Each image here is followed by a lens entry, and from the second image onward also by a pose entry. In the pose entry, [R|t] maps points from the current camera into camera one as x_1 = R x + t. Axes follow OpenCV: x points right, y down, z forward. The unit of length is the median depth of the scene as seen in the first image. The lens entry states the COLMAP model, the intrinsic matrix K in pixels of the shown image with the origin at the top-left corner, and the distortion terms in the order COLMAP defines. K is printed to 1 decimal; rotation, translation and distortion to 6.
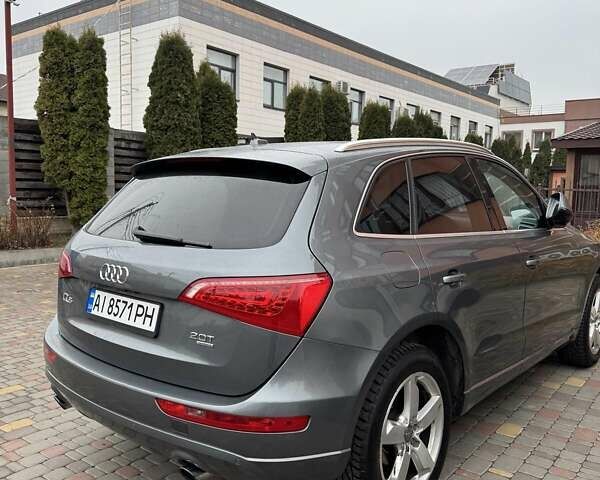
lens RADIAL K [[560.0, 0, 300.0], [0, 560.0, 240.0], [0, 0, 1]] dist [0.133111, -0.249946]
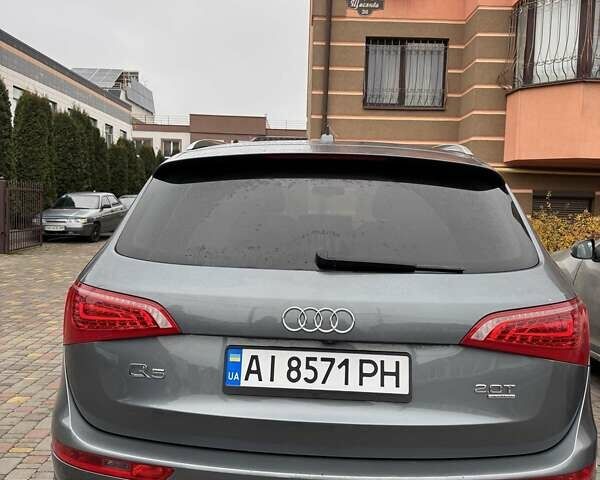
lens RADIAL K [[560.0, 0, 300.0], [0, 560.0, 240.0], [0, 0, 1]] dist [0.133111, -0.249946]
pose [[0.789511, -0.036392, 0.612656, -0.542154], [0.041317, 0.999127, 0.006105, -0.030275], [-0.612344, 0.020494, 0.790326, 0.341263]]
